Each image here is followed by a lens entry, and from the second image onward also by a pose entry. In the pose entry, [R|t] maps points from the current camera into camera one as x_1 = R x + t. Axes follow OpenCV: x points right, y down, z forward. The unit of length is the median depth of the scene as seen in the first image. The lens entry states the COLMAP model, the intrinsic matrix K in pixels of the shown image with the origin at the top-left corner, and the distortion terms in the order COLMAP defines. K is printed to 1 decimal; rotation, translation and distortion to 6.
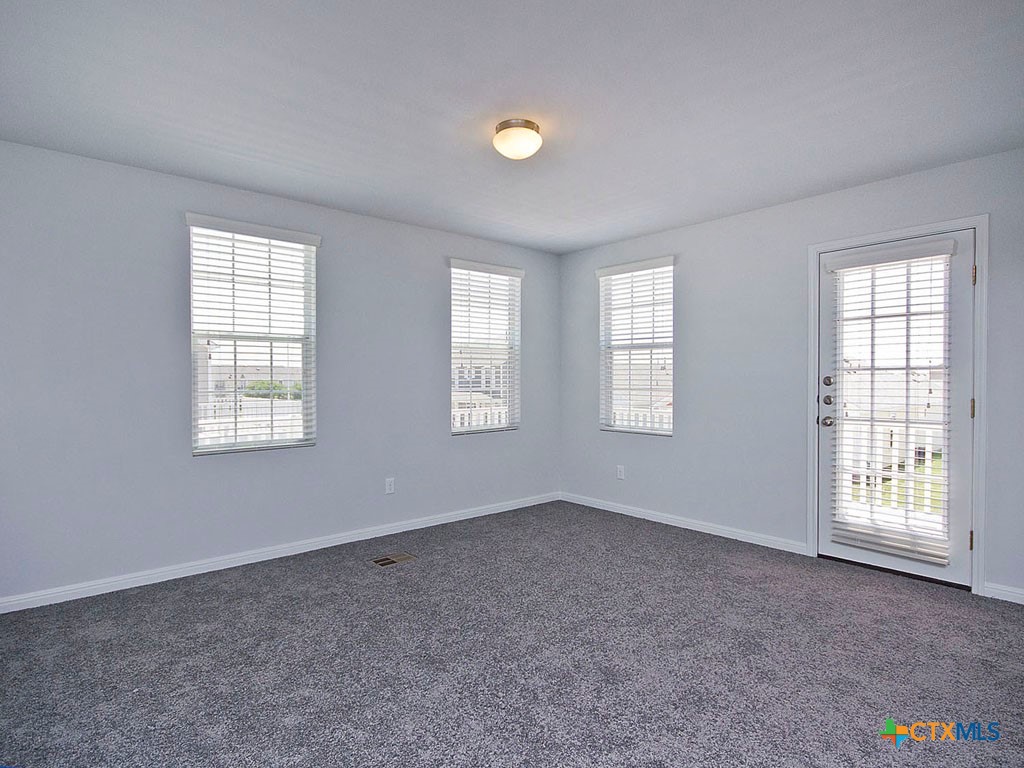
lens RADIAL K [[552.7, 0, 515.2], [0, 552.7, 386.5], [0, 0, 1]] dist [0.002525, 0.000250]
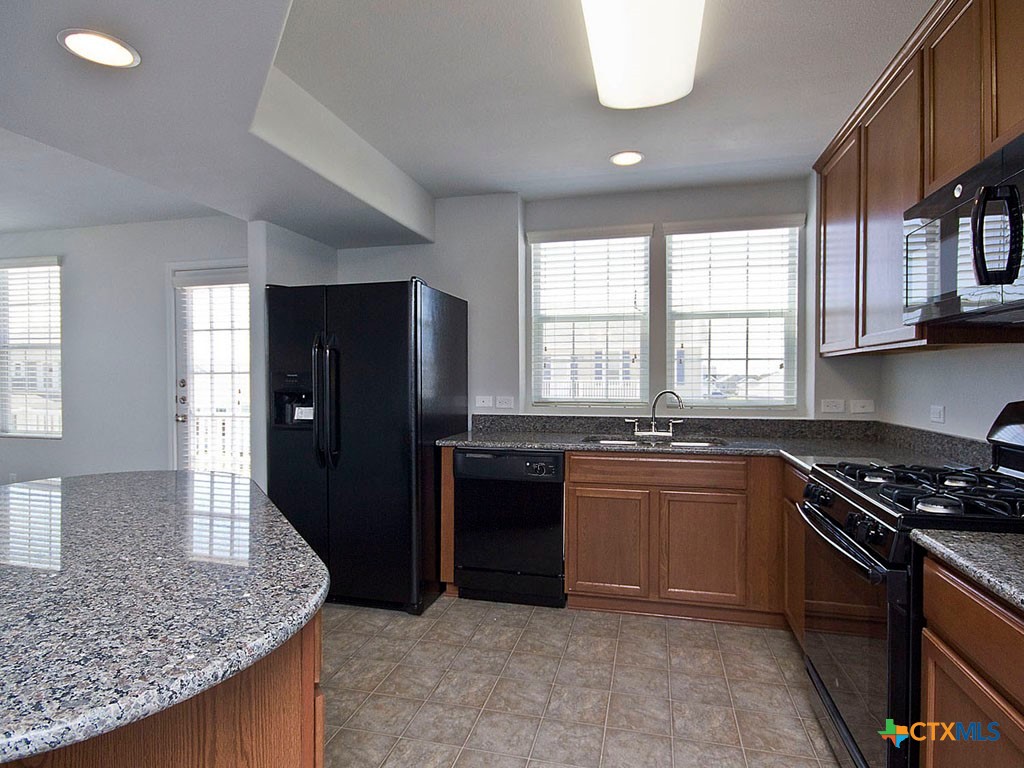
lens RADIAL K [[560.8, 0, 516.7], [0, 560.8, 385.5], [0, 0, 1]] dist [-0.002118, -0.000736]
pose [[0.820891, -0.007048, 0.571042, 0.468477], [0.006451, 0.999974, 0.003068, -0.004160], [-0.571049, 0.001165, 0.820915, -0.346073]]
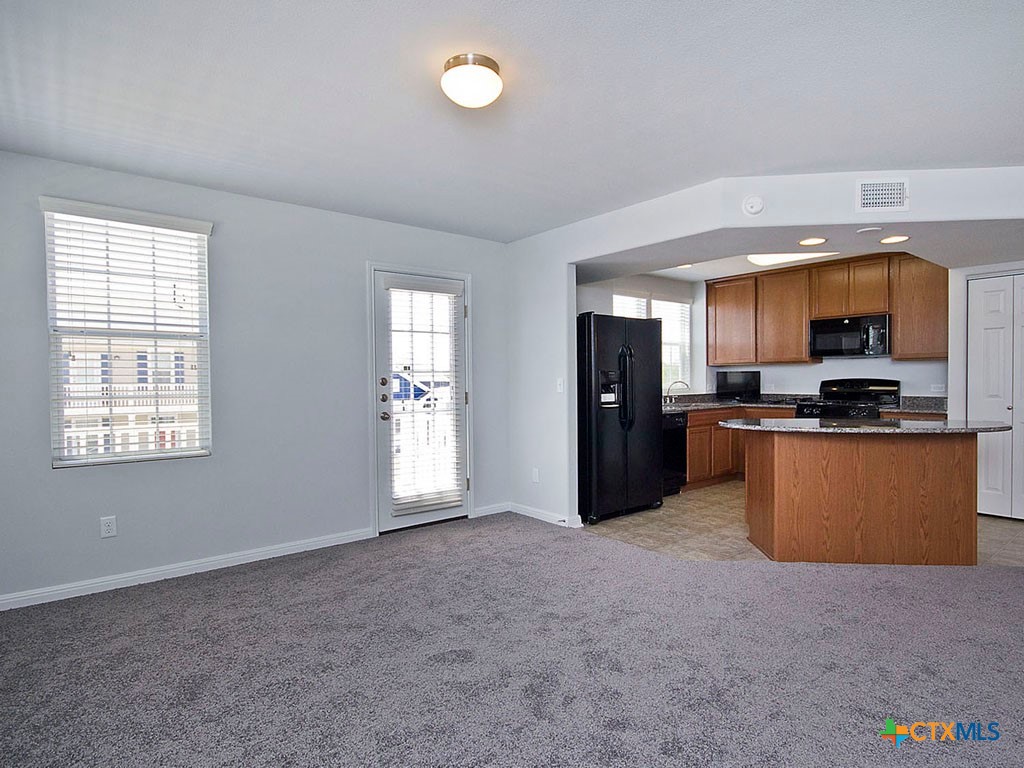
lens RADIAL K [[552.7, 0, 515.2], [0, 552.7, 386.5], [0, 0, 1]] dist [0.002525, 0.000250]
pose [[0.043282, -0.013167, 0.998976, -0.584941], [0.021732, 0.999689, 0.012235, -0.007974], [-0.998827, 0.021181, 0.043555, 0.667979]]
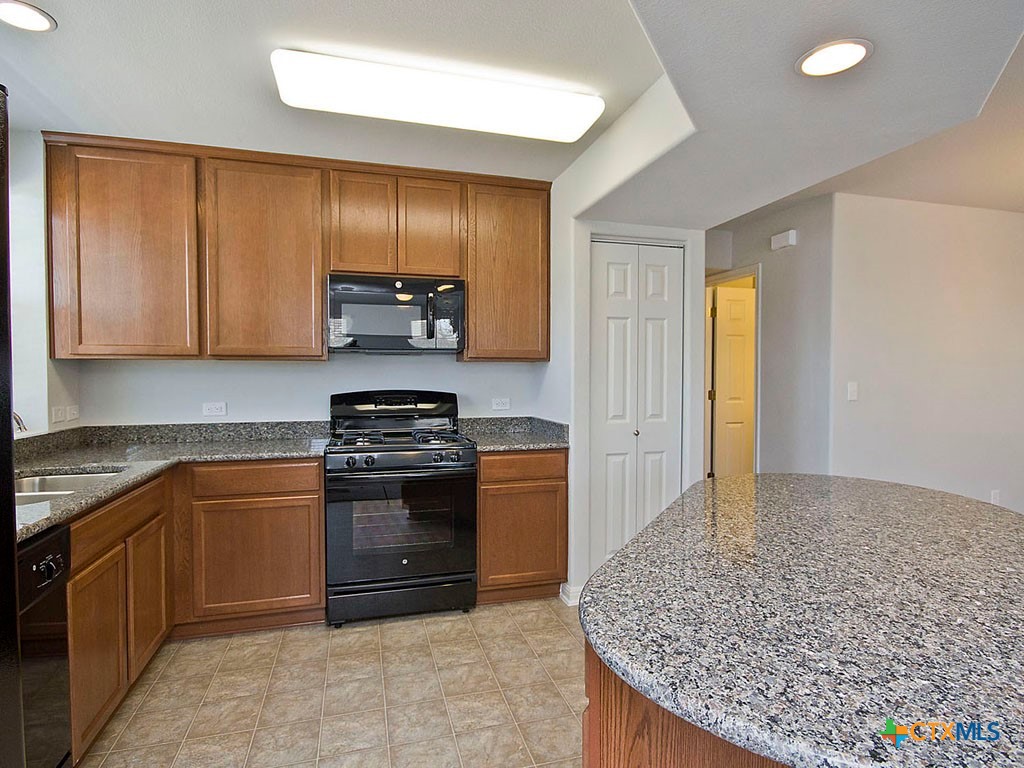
lens RADIAL K [[560.8, 0, 516.7], [0, 560.8, 385.5], [0, 0, 1]] dist [-0.002118, -0.000736]
pose [[-0.904495, -0.004015, 0.426465, 0.475163], [0.008981, 0.999555, 0.028457, -0.021773], [-0.426390, 0.029569, -0.904056, 0.495795]]
